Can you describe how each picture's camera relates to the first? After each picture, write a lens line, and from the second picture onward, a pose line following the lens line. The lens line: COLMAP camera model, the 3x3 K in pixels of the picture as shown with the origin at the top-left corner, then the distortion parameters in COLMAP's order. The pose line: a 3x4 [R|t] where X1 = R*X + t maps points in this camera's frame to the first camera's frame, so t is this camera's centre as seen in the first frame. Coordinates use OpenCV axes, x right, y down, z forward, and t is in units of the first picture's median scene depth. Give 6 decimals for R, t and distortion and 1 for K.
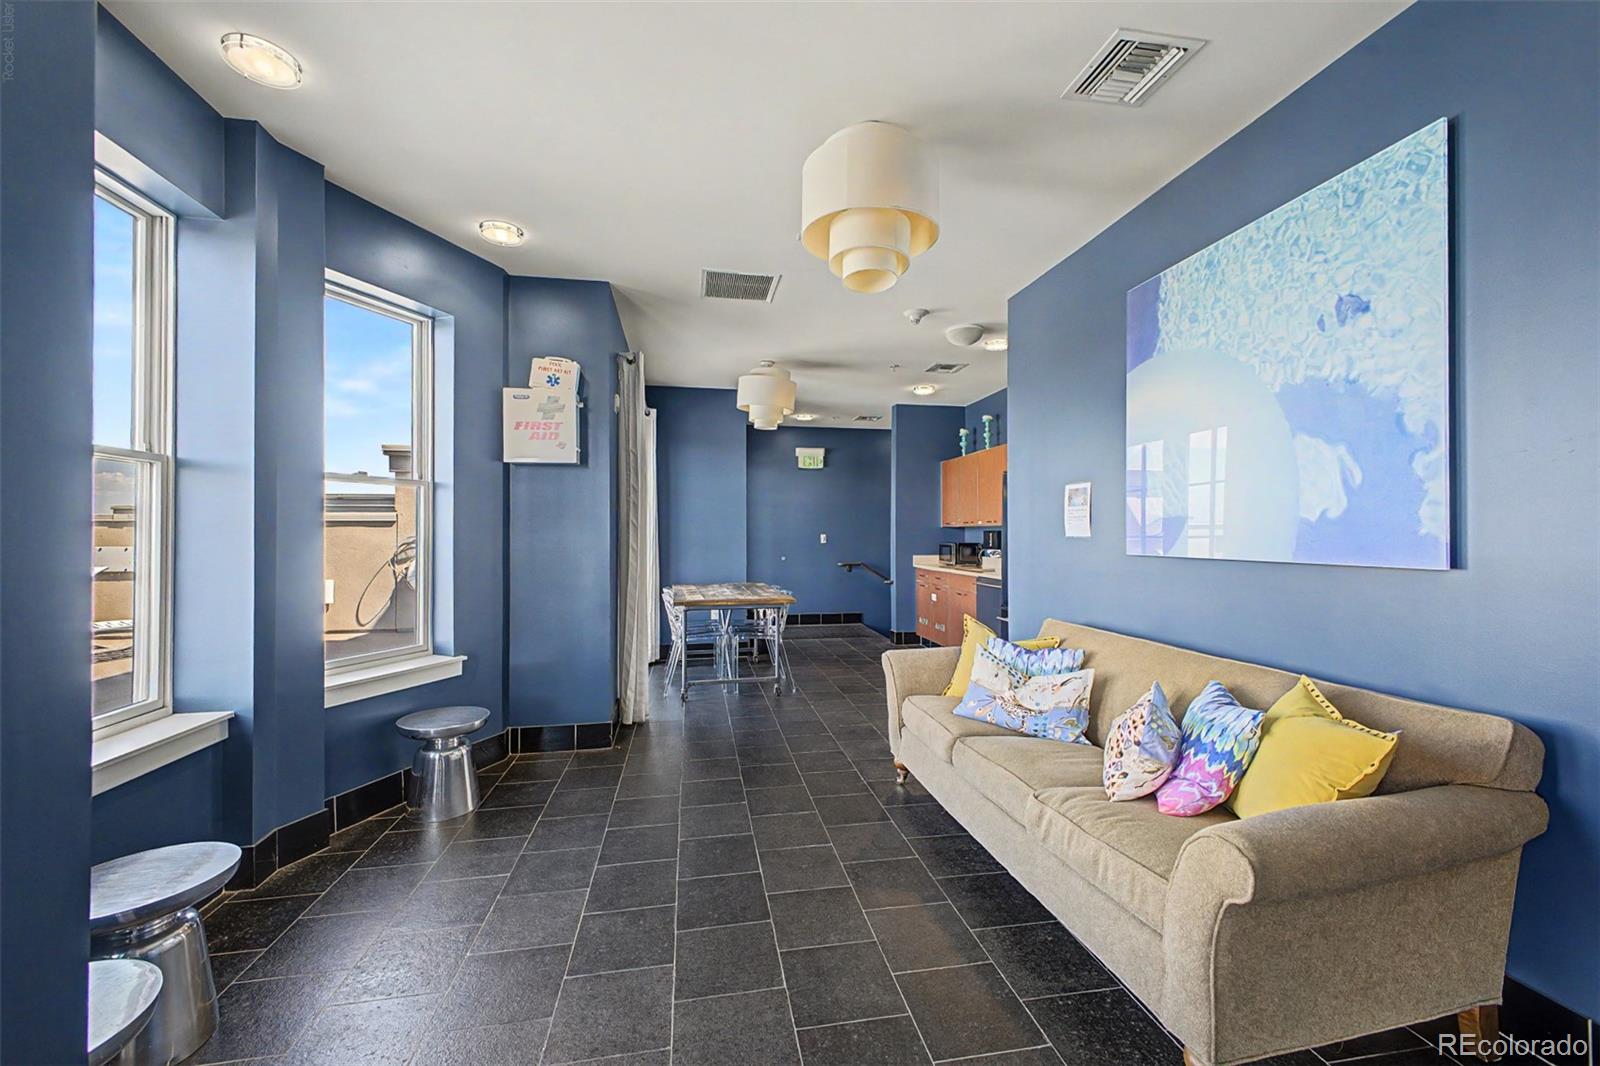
lens RADIAL K [[640.5, 0, 799.5], [0, 640.5, 532.2], [0, 0, 1]] dist [0.013905, 0.000141]
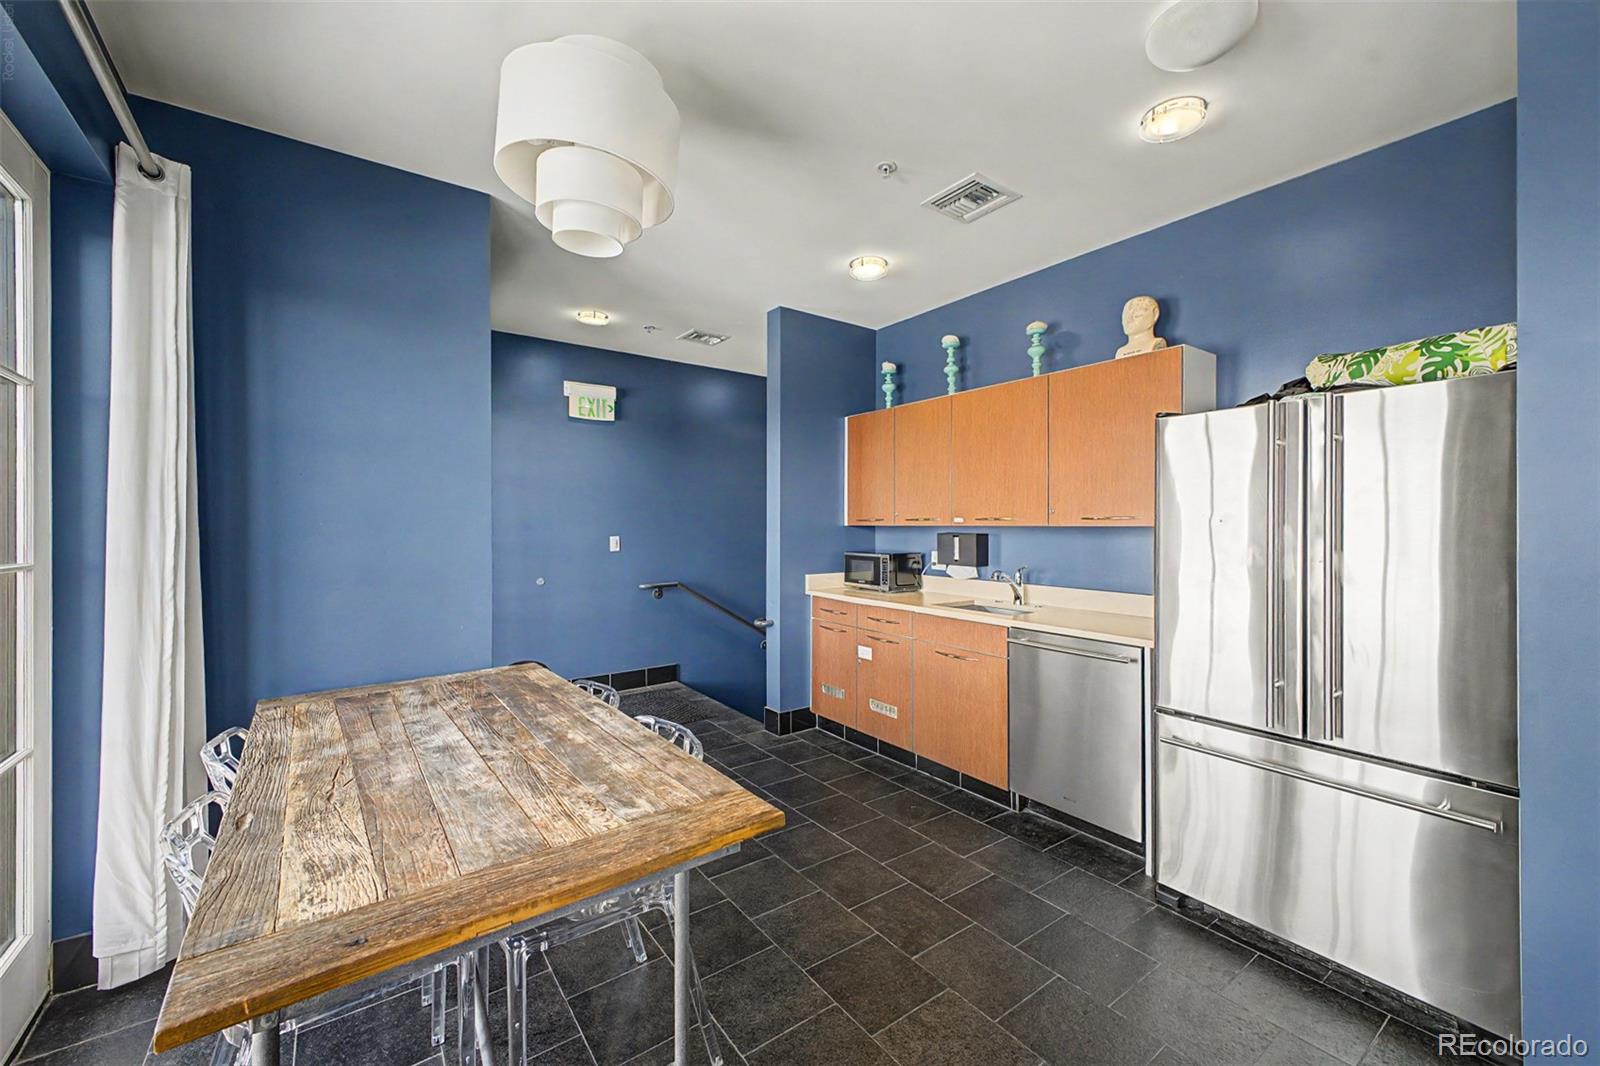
lens RADIAL K [[640.5, 0, 807.3], [0, 640.5, 534.8], [0, 0, 1]] dist [0.013905, 0.000141]
pose [[0.894830, -0.004346, 0.446386, -0.078287], [-0.002996, 0.999872, 0.015742, -0.008988], [-0.446397, -0.015424, 0.894702, 0.482483]]
